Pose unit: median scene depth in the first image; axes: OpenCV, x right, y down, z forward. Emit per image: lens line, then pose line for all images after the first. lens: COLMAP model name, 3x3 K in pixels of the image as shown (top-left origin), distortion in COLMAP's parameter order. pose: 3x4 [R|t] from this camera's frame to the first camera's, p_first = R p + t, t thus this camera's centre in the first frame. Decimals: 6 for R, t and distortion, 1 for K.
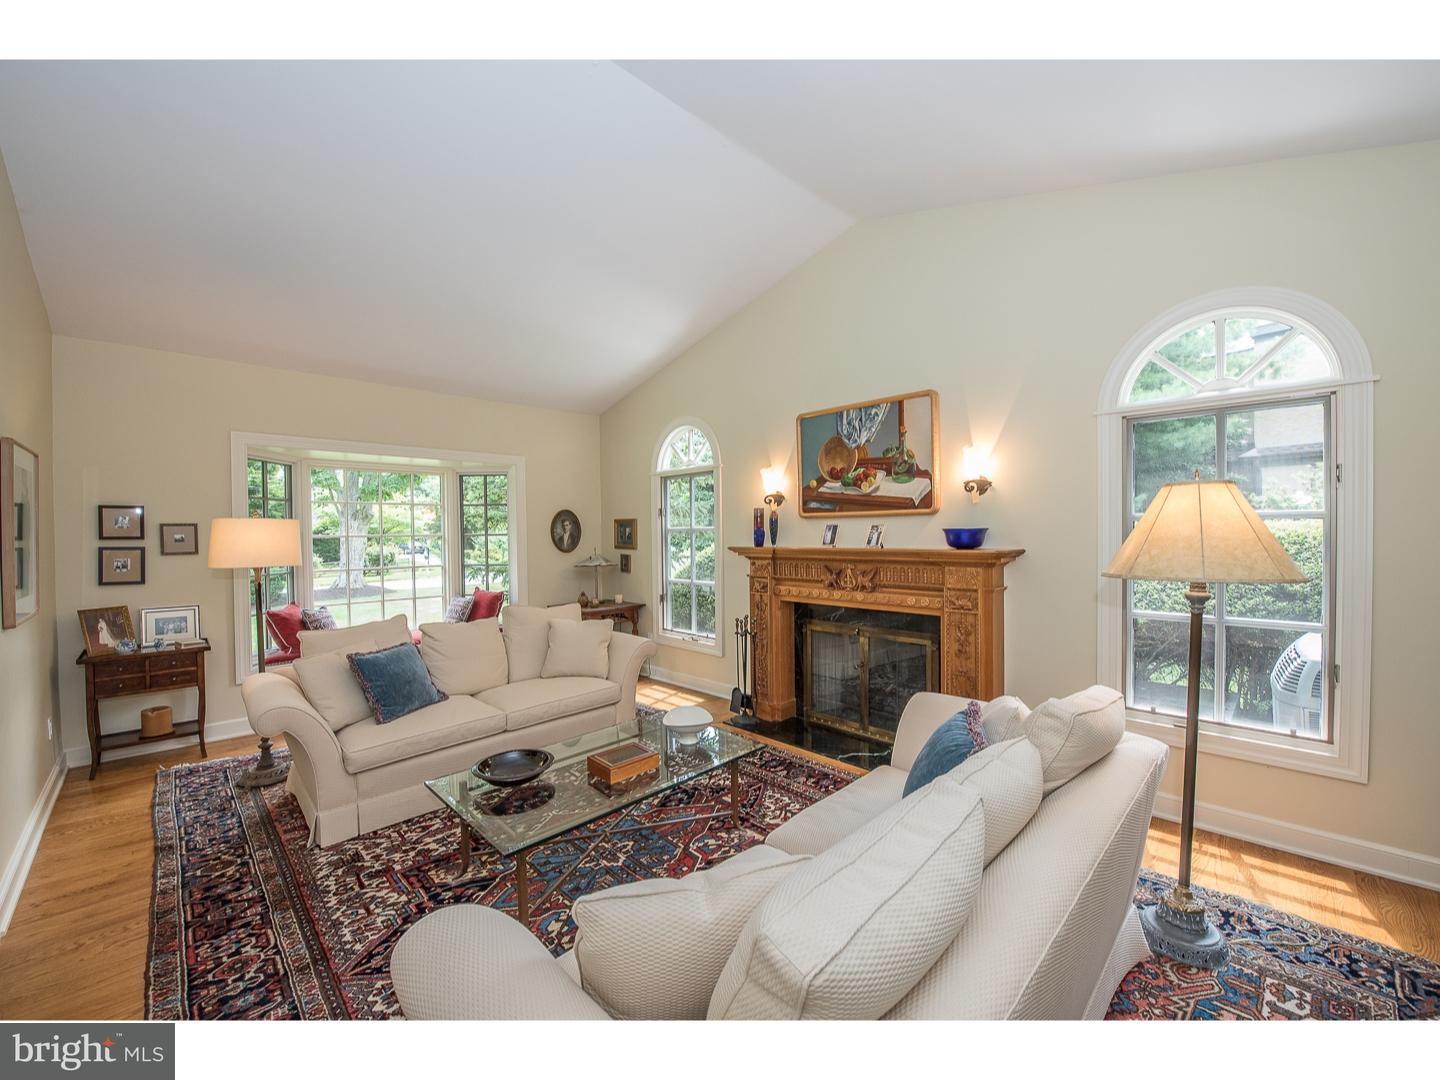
lens RADIAL K [[579.3, 0, 720.0], [0, 579.3, 540.0], [0, 0, 1]] dist [-0.010766, -0.000105]
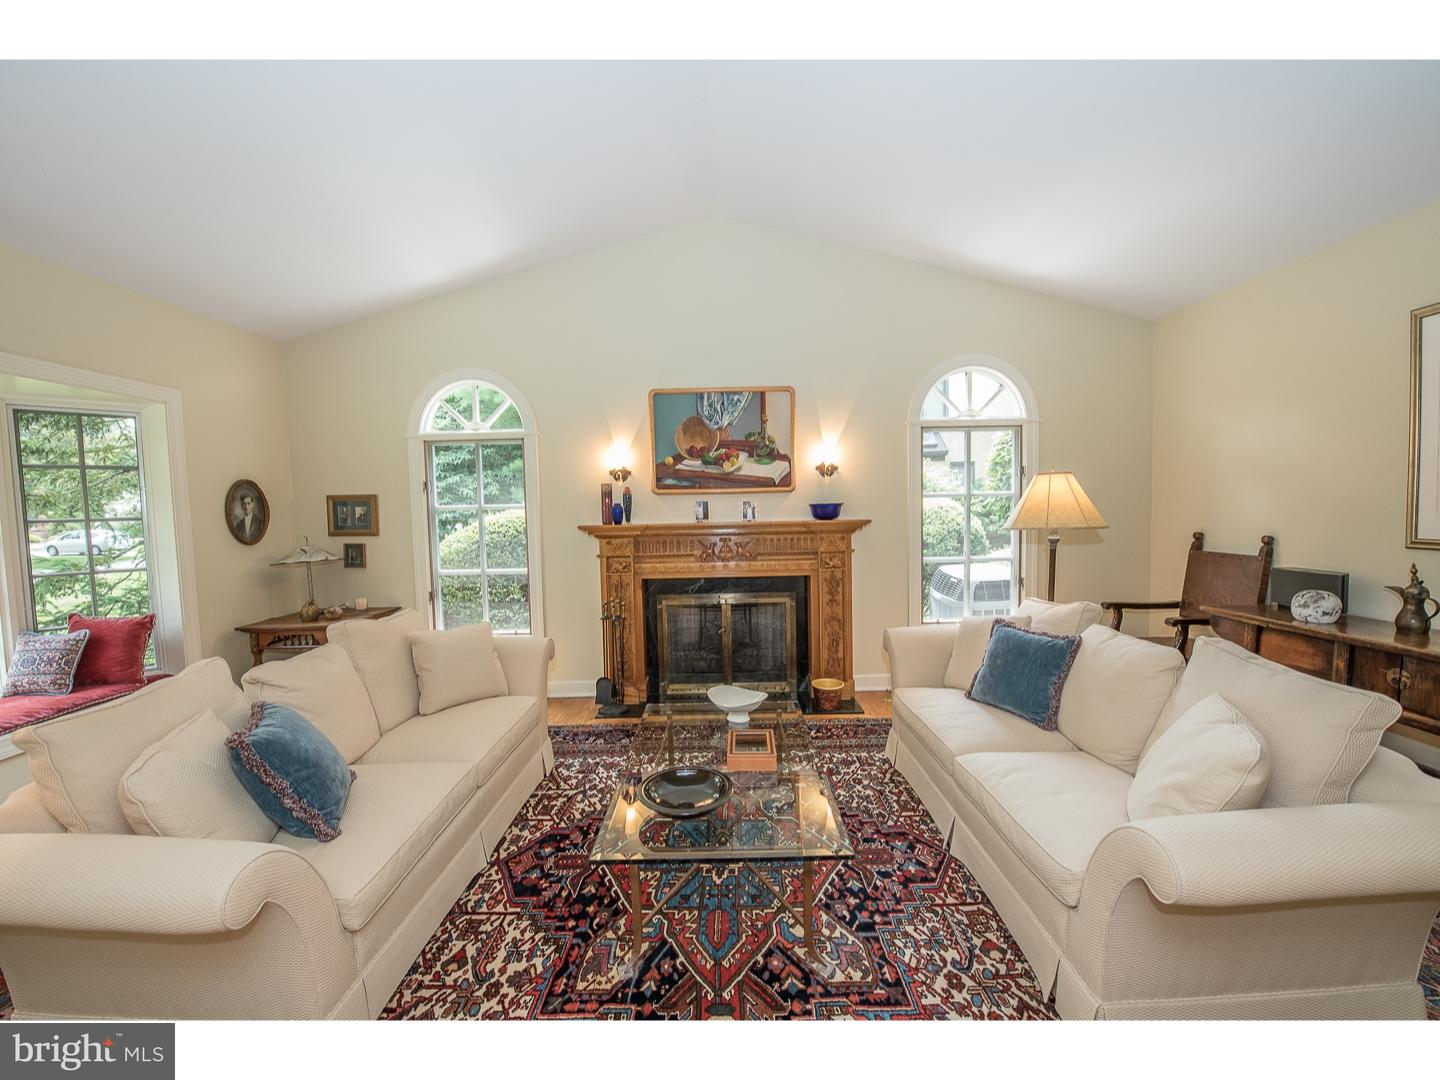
lens RADIAL K [[579.3, 0, 720.0], [0, 579.3, 540.0], [0, 0, 1]] dist [-0.010766, -0.000105]
pose [[0.697669, -0.040020, 0.715301, -0.529303], [0.023669, 0.999181, 0.032817, 0.010591], [-0.716029, -0.005965, 0.698045, 0.241529]]
